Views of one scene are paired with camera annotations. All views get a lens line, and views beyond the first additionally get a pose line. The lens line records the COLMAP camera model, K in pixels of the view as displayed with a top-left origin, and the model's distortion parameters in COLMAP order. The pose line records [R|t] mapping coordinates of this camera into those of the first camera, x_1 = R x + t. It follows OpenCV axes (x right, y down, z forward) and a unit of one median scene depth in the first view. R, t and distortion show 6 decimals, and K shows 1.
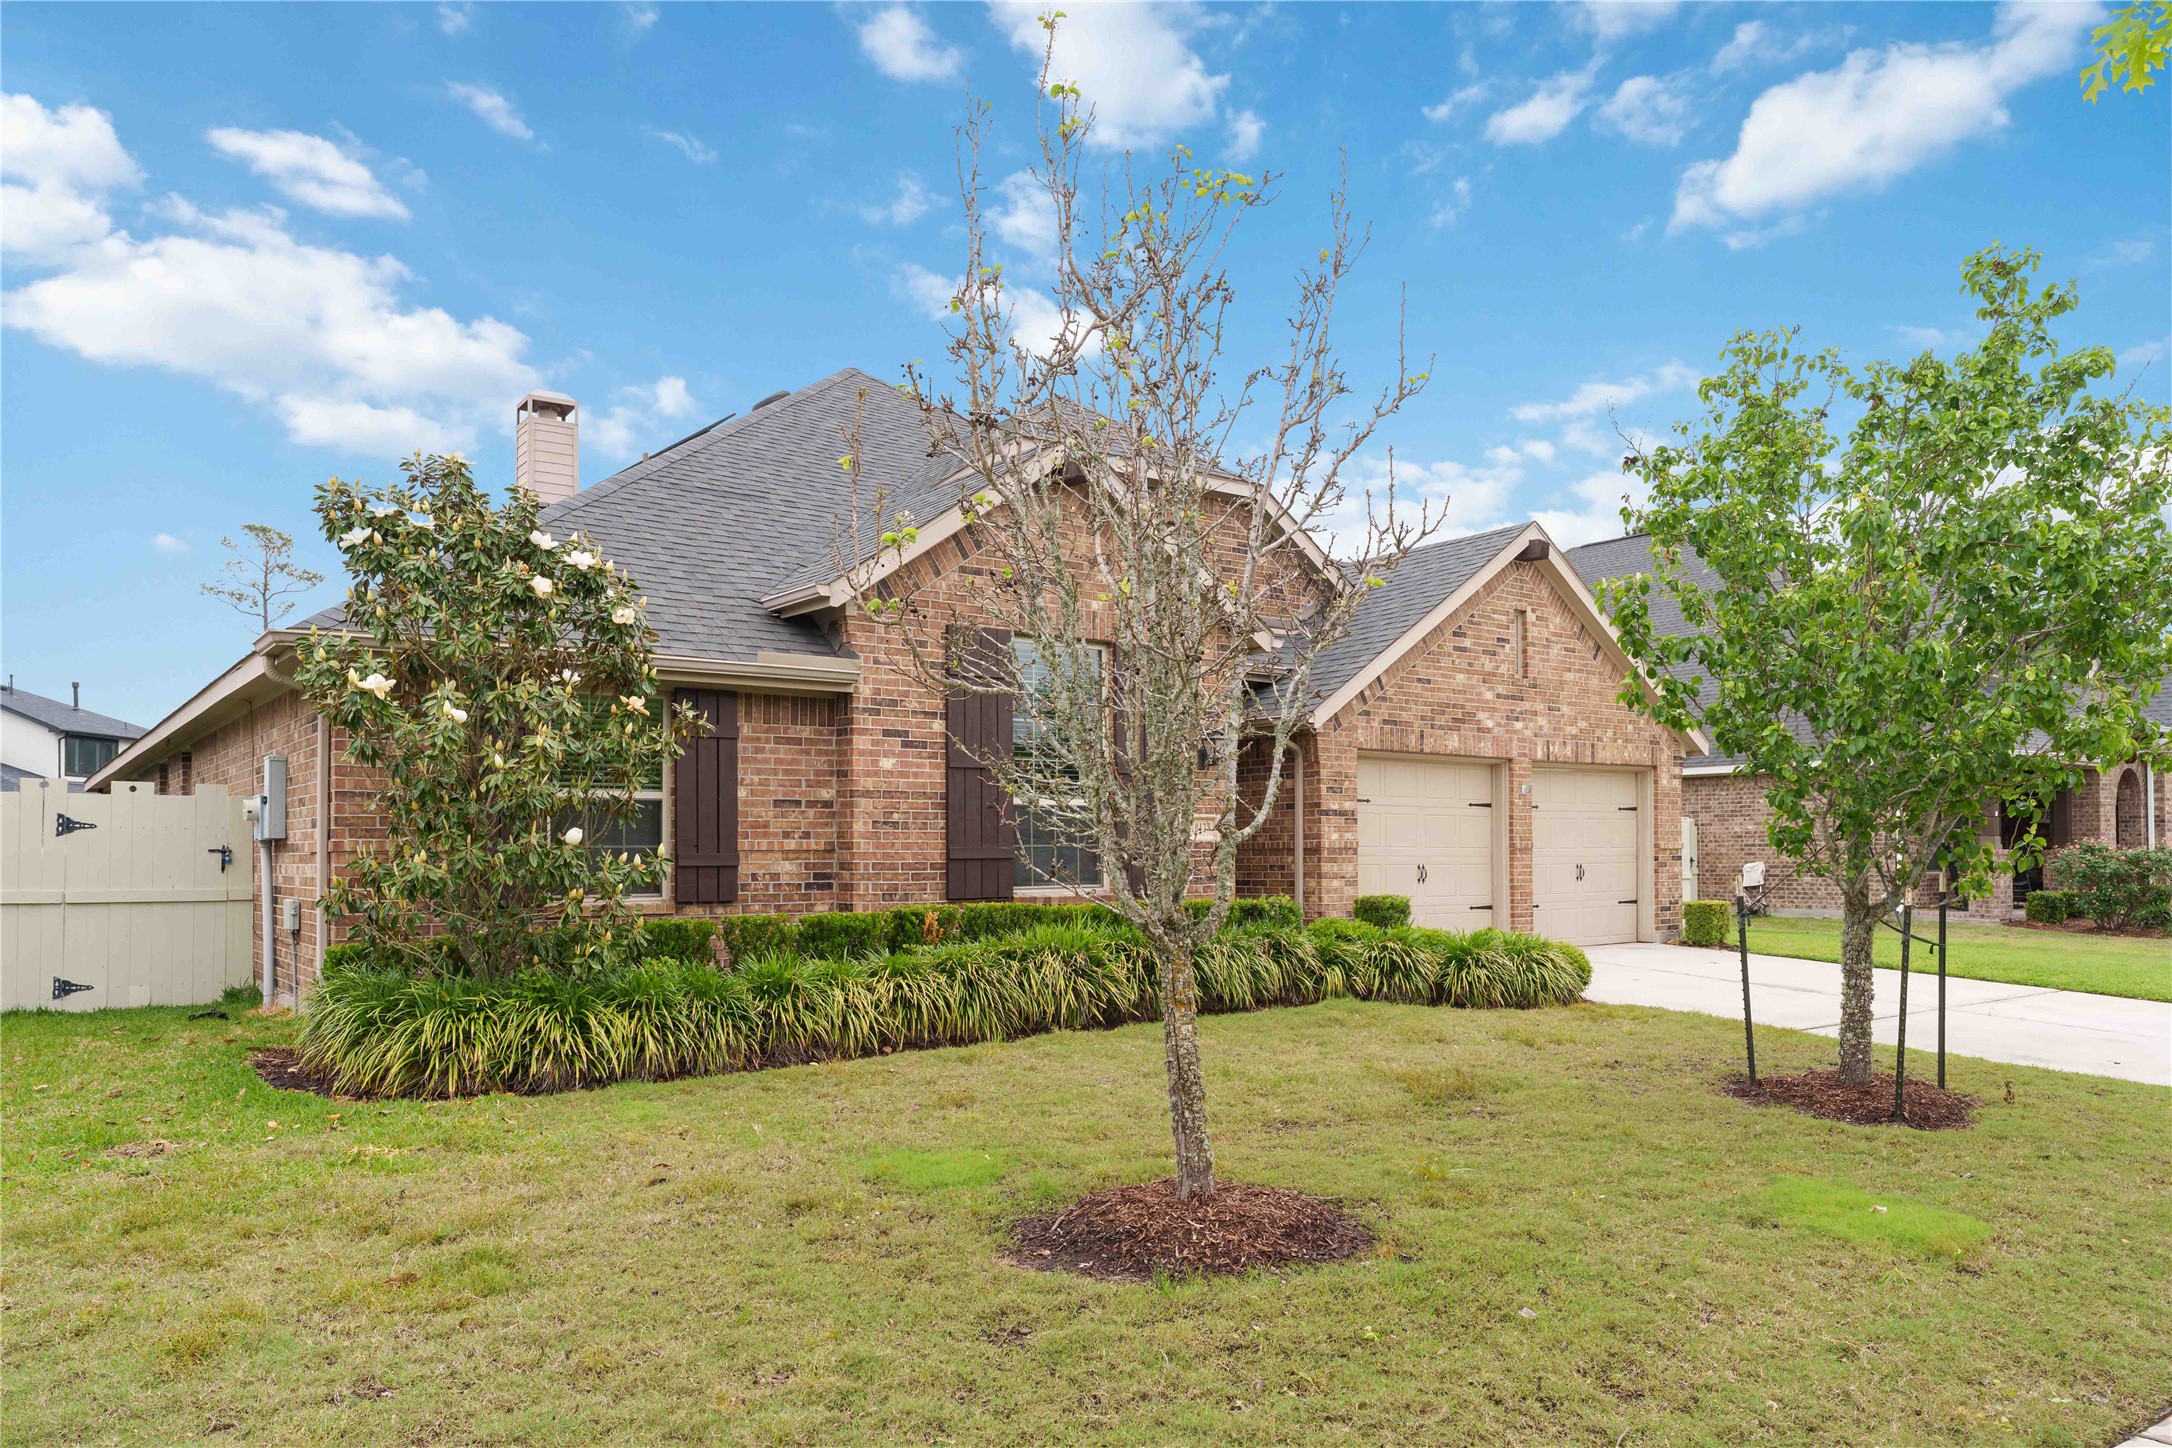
lens RADIAL K [[1484.2, 0, 1095.4], [0, 1484.2, 850.4], [0, 0, 1]] dist [0.001640, 0.000396]
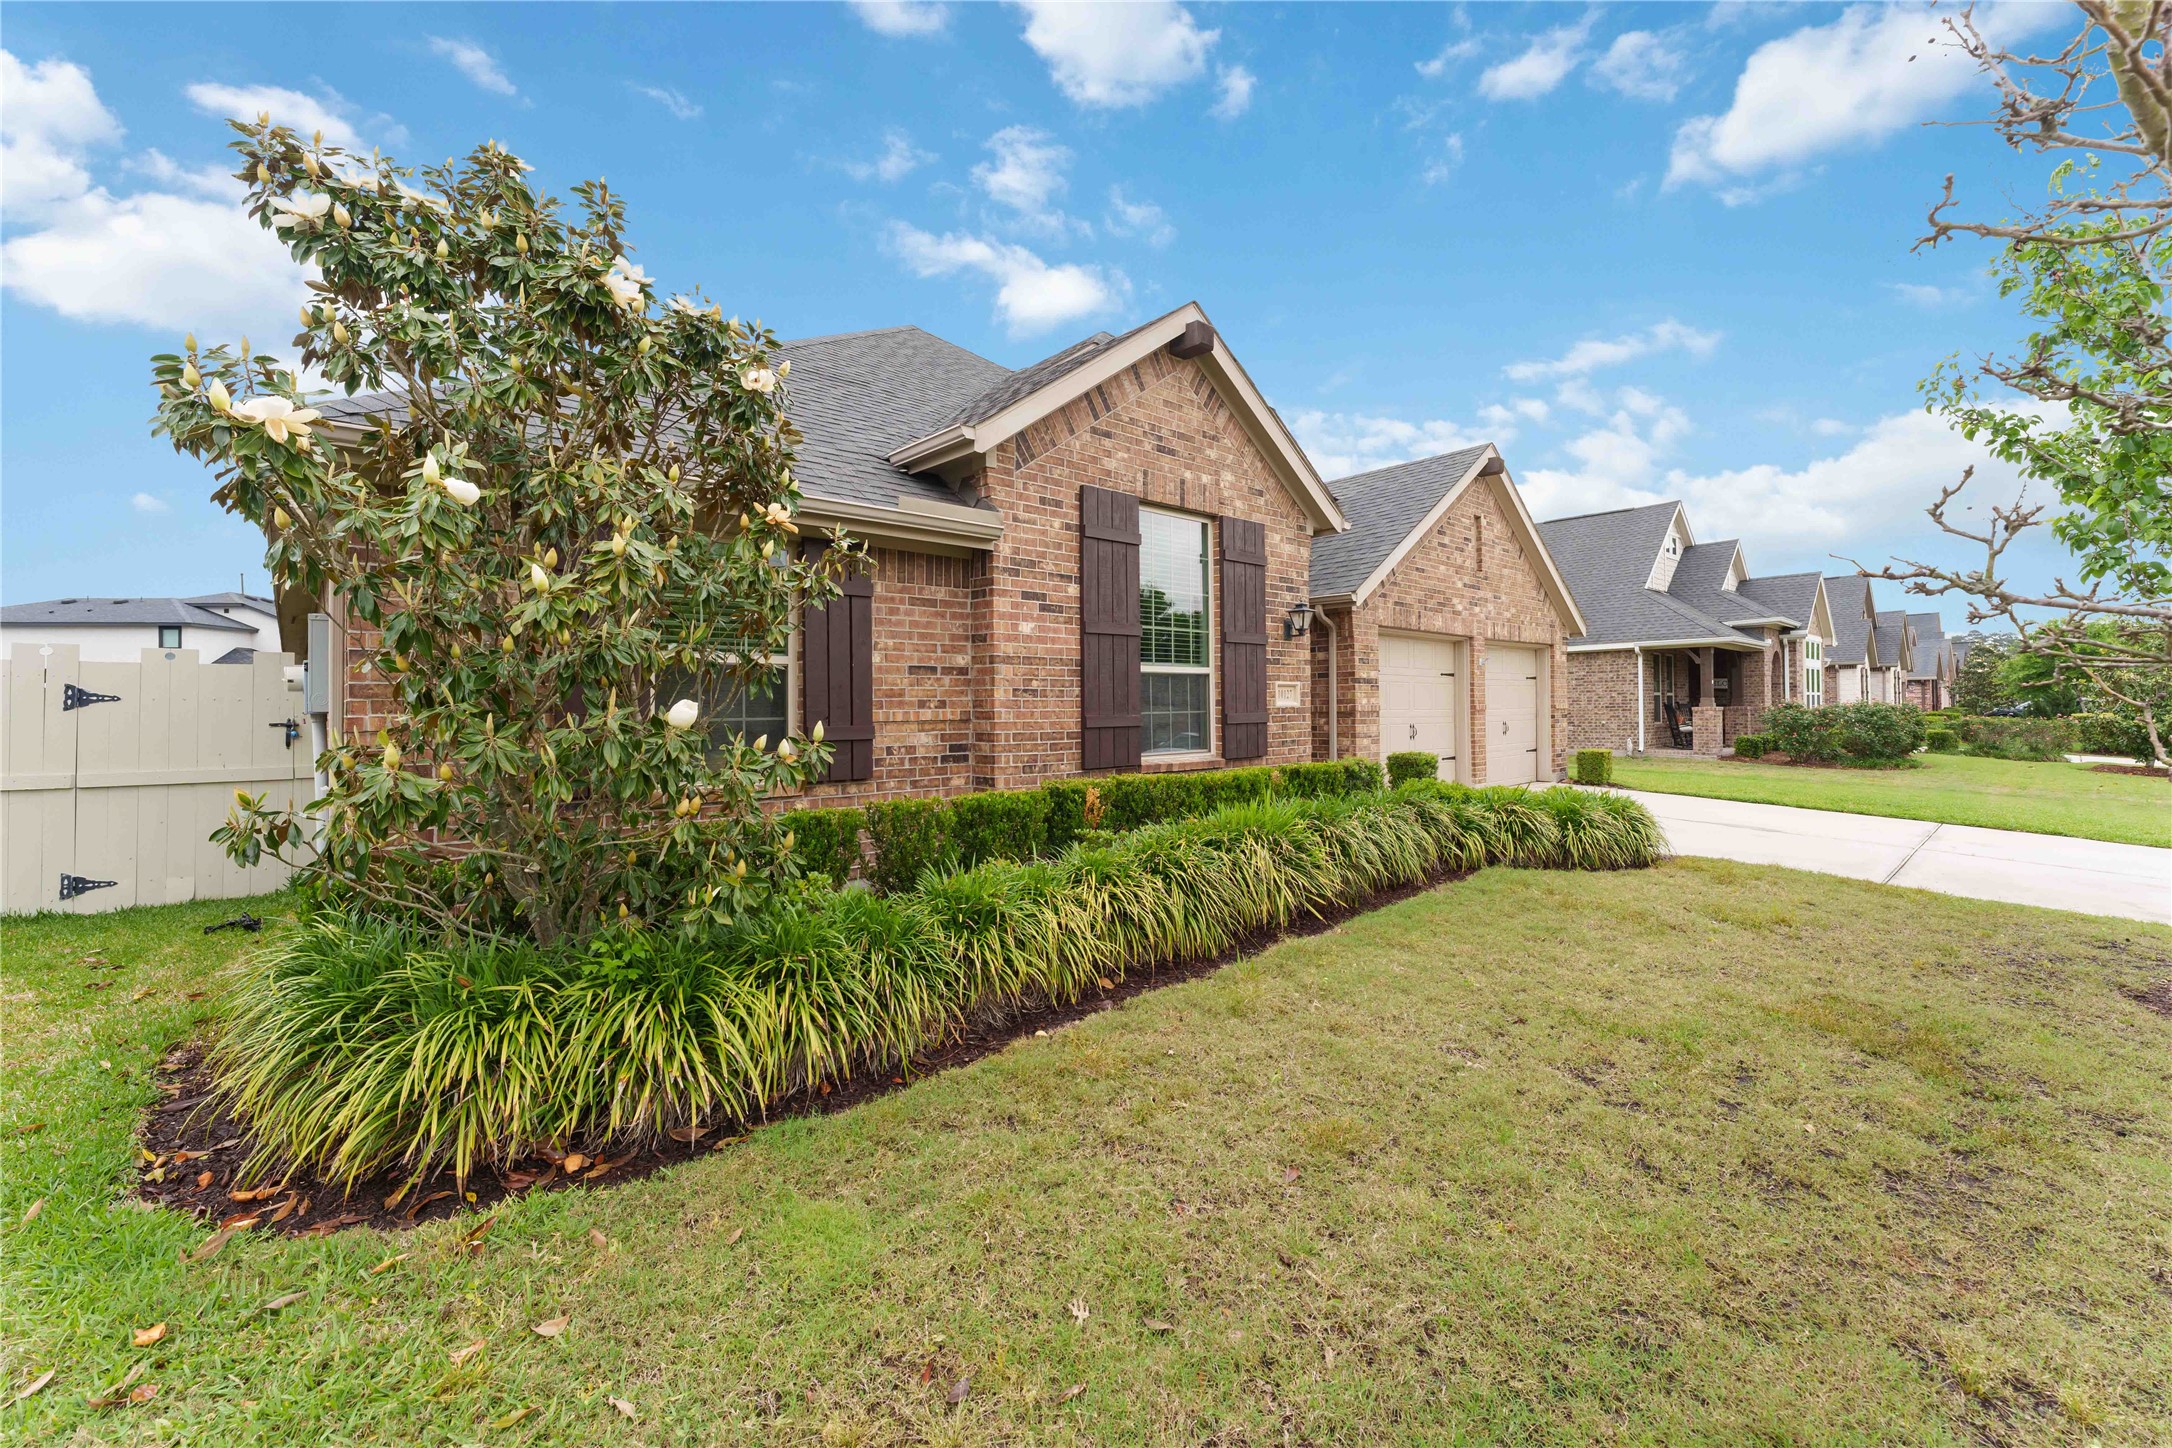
lens RADIAL K [[881.7, 0, 1079.2], [0, 881.7, 712.1], [0, 0, 1]] dist [-0.000493, -0.000073]
pose [[0.996440, -0.006681, 0.084038, -0.155665], [0.006289, 0.999968, 0.004925, -0.007527], [-0.084069, -0.004379, 0.996450, 0.442132]]
